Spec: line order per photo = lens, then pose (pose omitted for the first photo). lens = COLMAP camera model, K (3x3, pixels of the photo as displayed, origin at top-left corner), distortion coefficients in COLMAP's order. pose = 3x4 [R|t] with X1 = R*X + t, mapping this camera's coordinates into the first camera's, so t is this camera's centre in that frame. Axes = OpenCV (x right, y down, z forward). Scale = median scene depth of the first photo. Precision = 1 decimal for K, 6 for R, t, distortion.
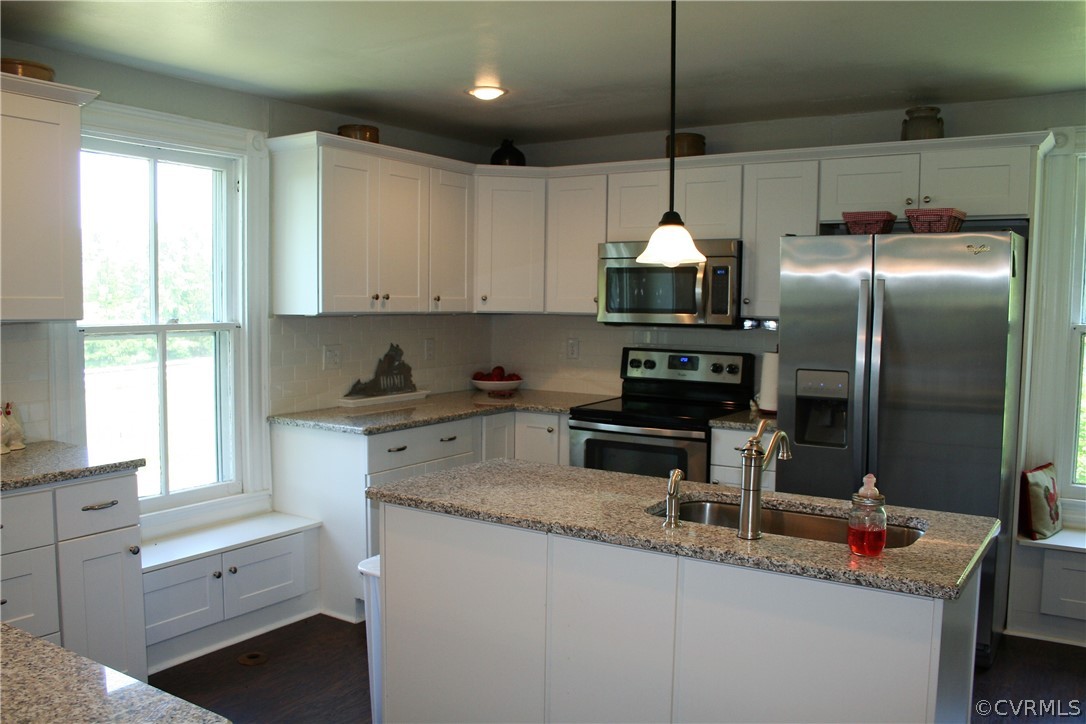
lens RADIAL K [[924.5, 0, 545.8], [0, 924.5, 355.6], [0, 0, 1]] dist [-0.017989, 0.008568]
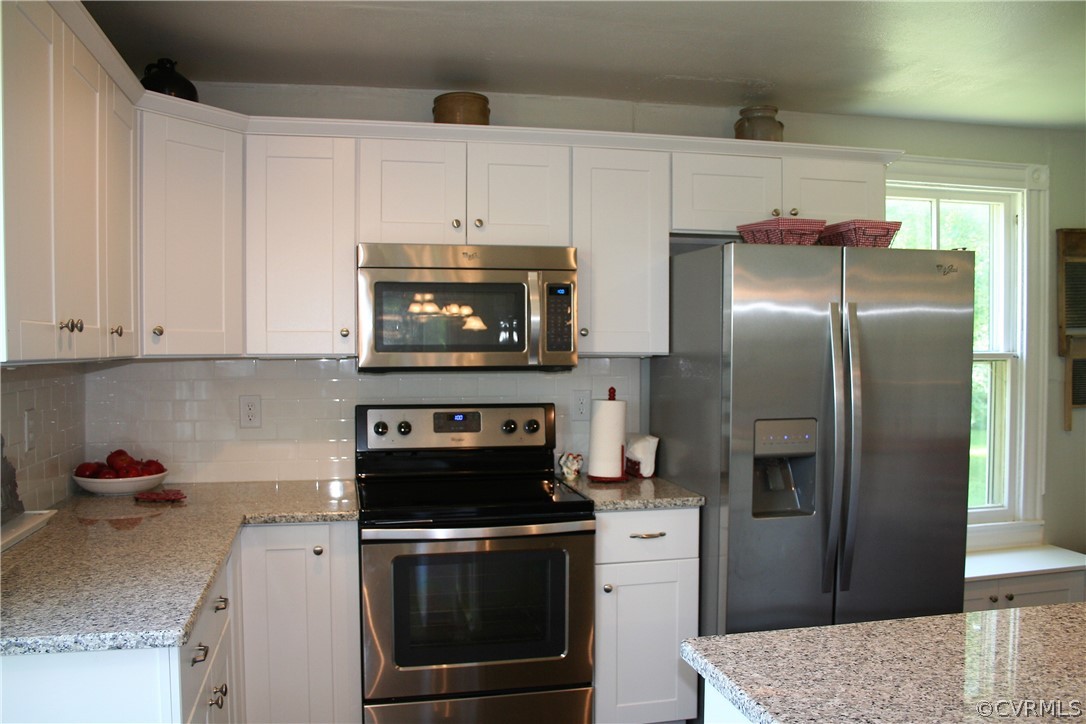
lens RADIAL K [[924.5, 0, 544.5], [0, 924.5, 373.4], [0, 0, 1]] dist [-0.017989, 0.008568]
pose [[0.713692, -0.034624, 0.699604, -0.292741], [0.053214, 0.998571, -0.004865, -0.022228], [-0.698436, 0.040701, 0.714514, 0.454186]]
